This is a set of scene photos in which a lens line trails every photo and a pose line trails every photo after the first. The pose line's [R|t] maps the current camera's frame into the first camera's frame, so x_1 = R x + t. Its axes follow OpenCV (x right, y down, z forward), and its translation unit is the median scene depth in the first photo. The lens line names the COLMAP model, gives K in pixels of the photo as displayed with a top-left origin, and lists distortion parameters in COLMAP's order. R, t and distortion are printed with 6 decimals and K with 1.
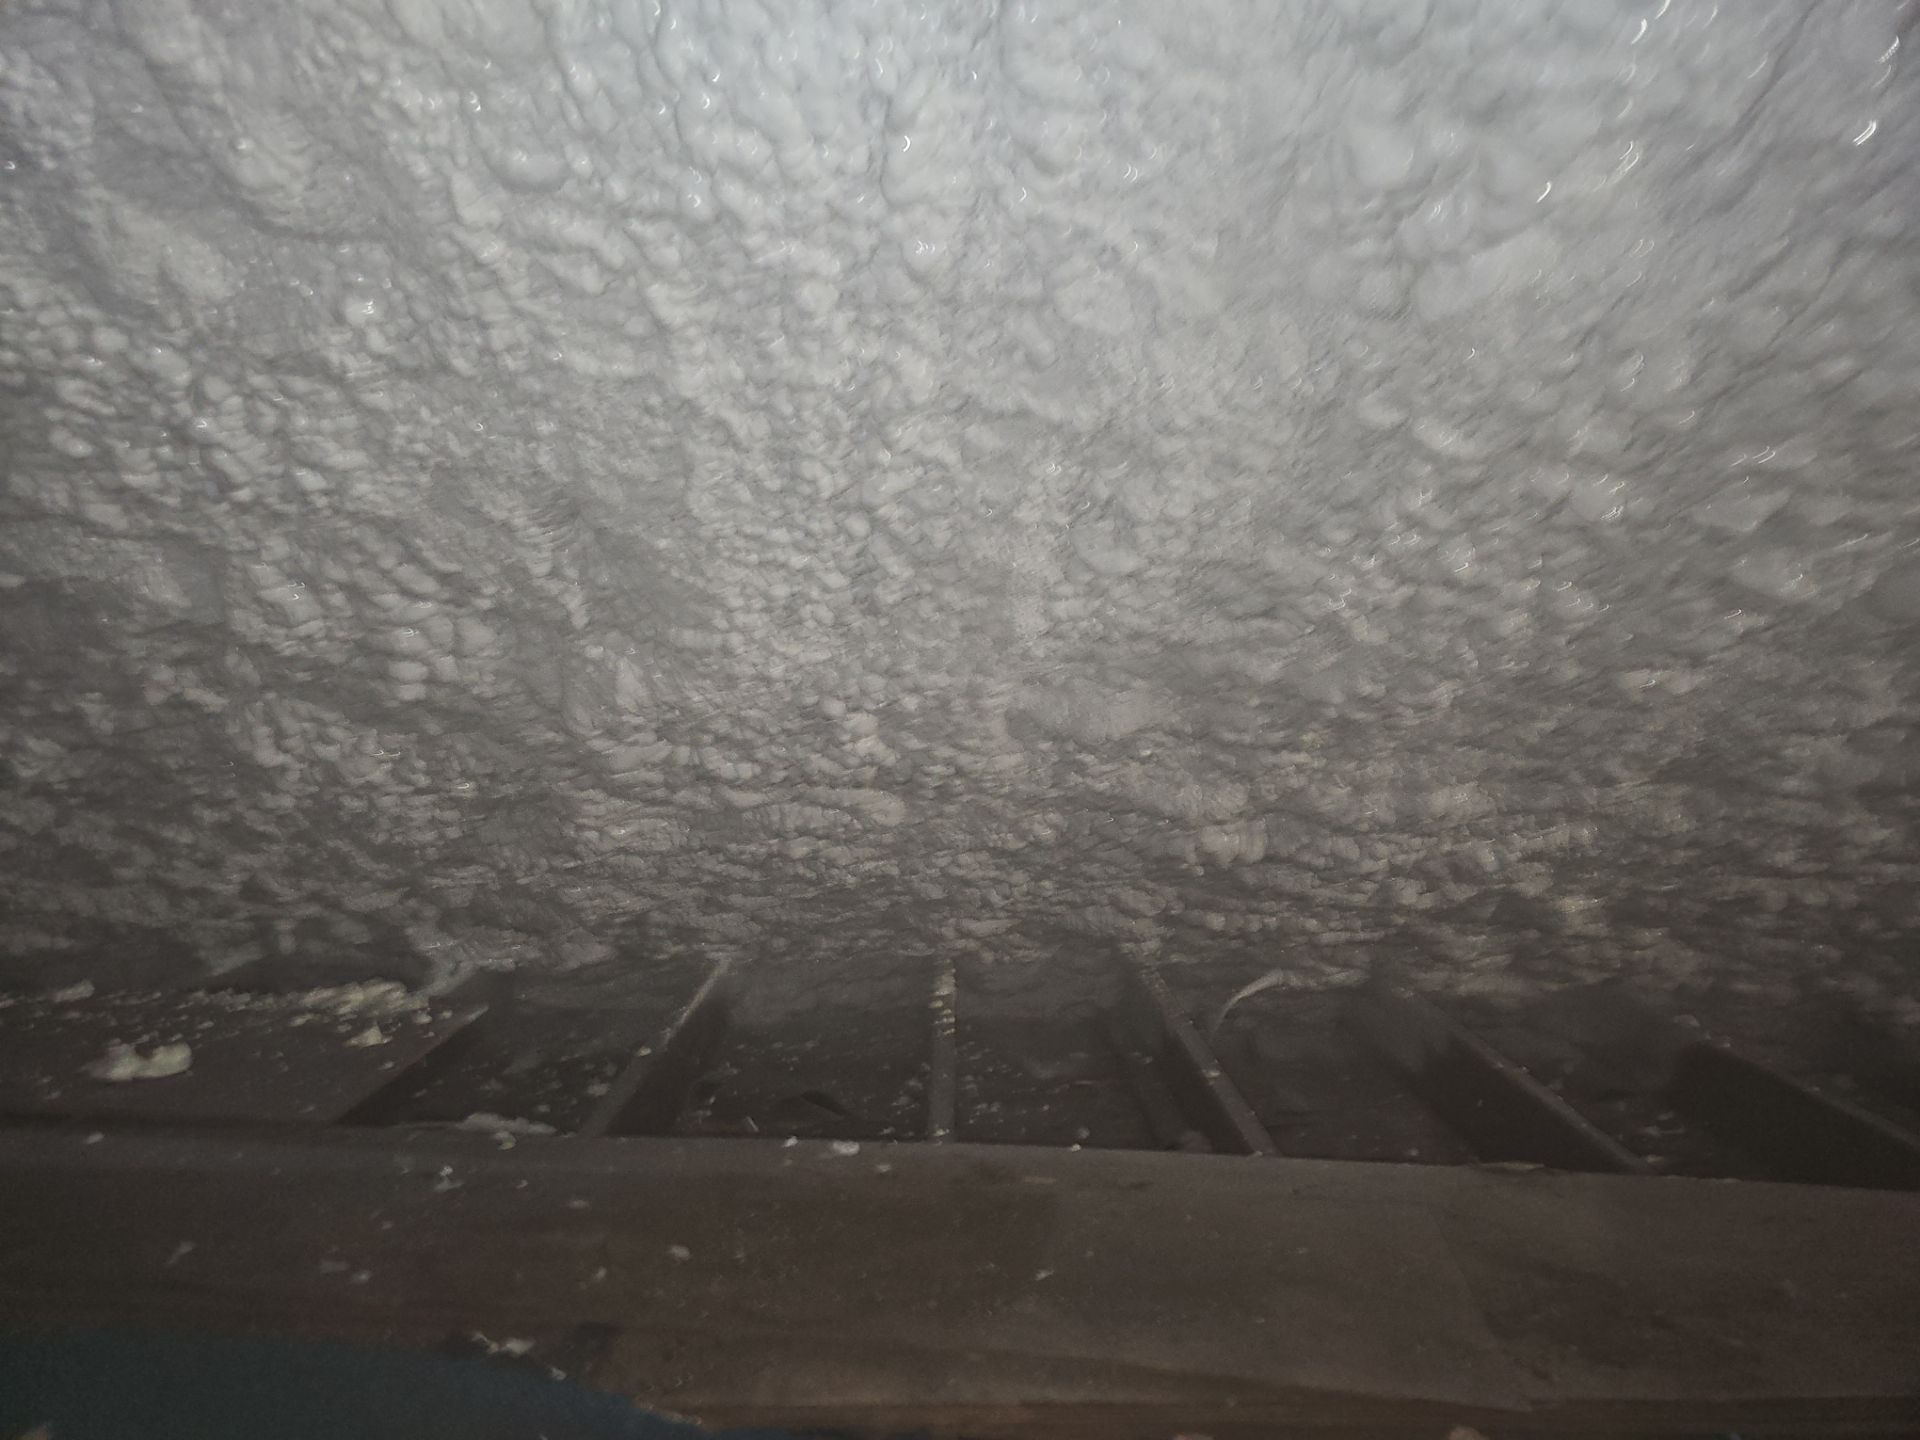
lens RADIAL K [[1252.0, 0, 952.8], [0, 1252.0, 700.9], [0, 0, 1]] dist [0.055654, -0.043429]
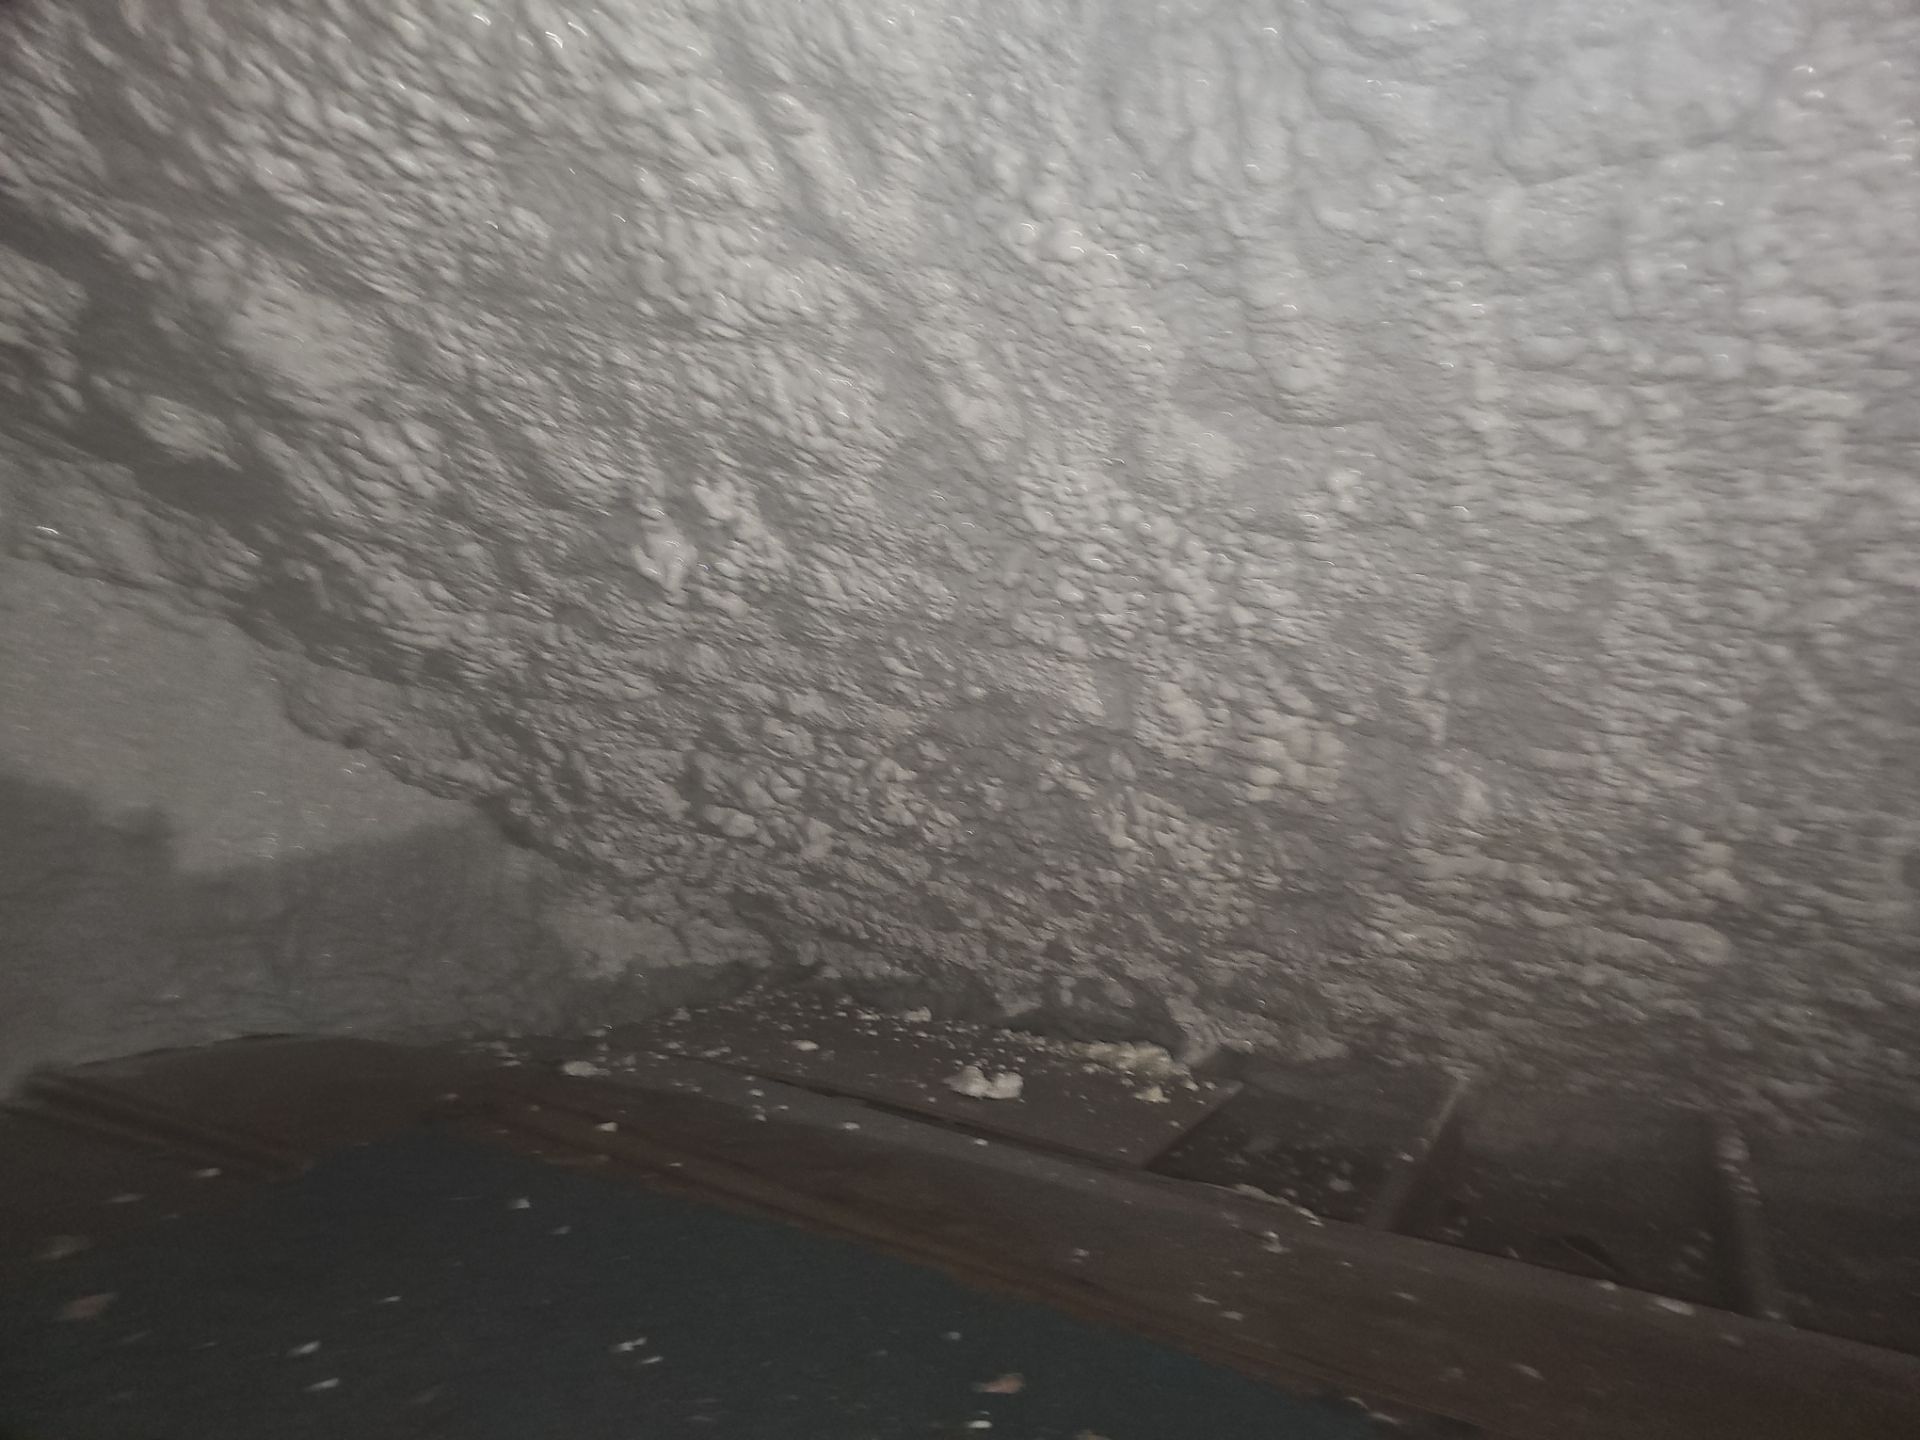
lens RADIAL K [[1252.0, 0, 982.1], [0, 1252.0, 722.9], [0, 0, 1]] dist [0.055654, -0.043429]
pose [[0.888252, 0.031319, -0.458288, -0.134714], [-0.057107, 0.997462, -0.042521, -0.008167], [0.455793, 0.063941, 0.887786, -0.106133]]
